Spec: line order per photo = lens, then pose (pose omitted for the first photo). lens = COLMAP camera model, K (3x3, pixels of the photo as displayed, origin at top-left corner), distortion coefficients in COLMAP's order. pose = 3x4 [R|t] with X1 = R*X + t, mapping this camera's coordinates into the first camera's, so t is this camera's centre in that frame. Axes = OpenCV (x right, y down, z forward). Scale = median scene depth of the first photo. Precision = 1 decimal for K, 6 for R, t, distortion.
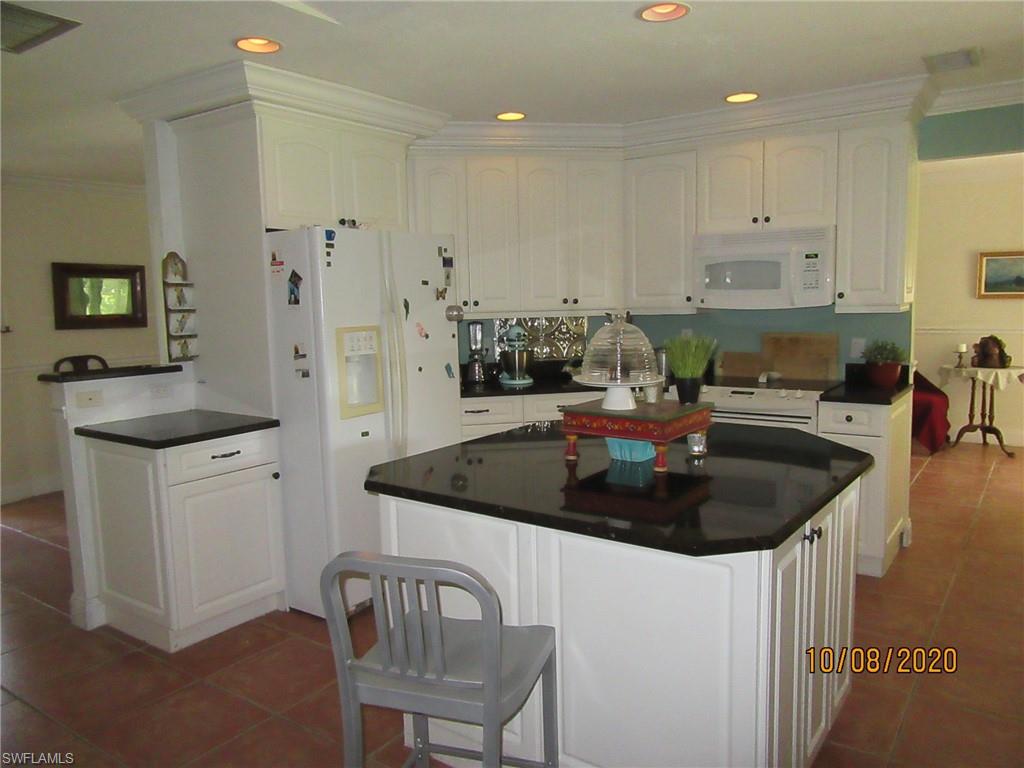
lens RADIAL K [[755.6, 0, 512.0], [0, 755.6, 391.4], [0, 0, 1]] dist [-0.008016, -0.000229]
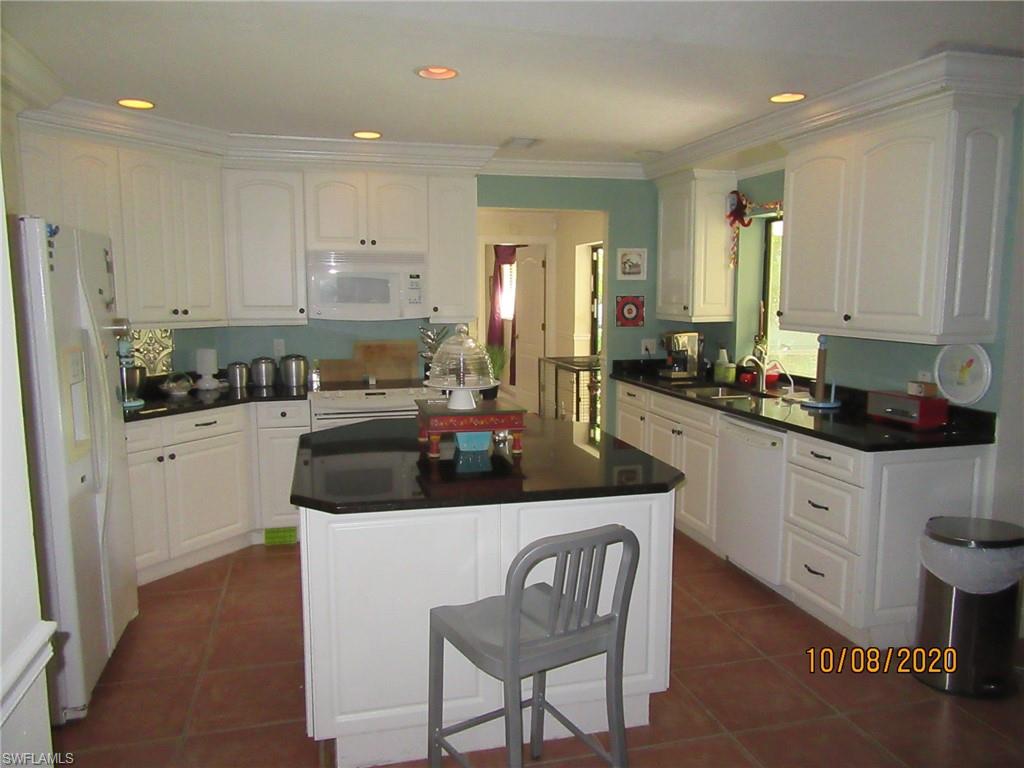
lens RADIAL K [[755.6, 0, 512.0], [0, 755.6, 391.4], [0, 0, 1]] dist [-0.008016, -0.000229]
pose [[0.636574, -0.077033, 0.767358, -0.435031], [0.082484, 0.996092, 0.031570, -0.020752], [-0.766792, 0.043198, 0.640441, 0.110927]]
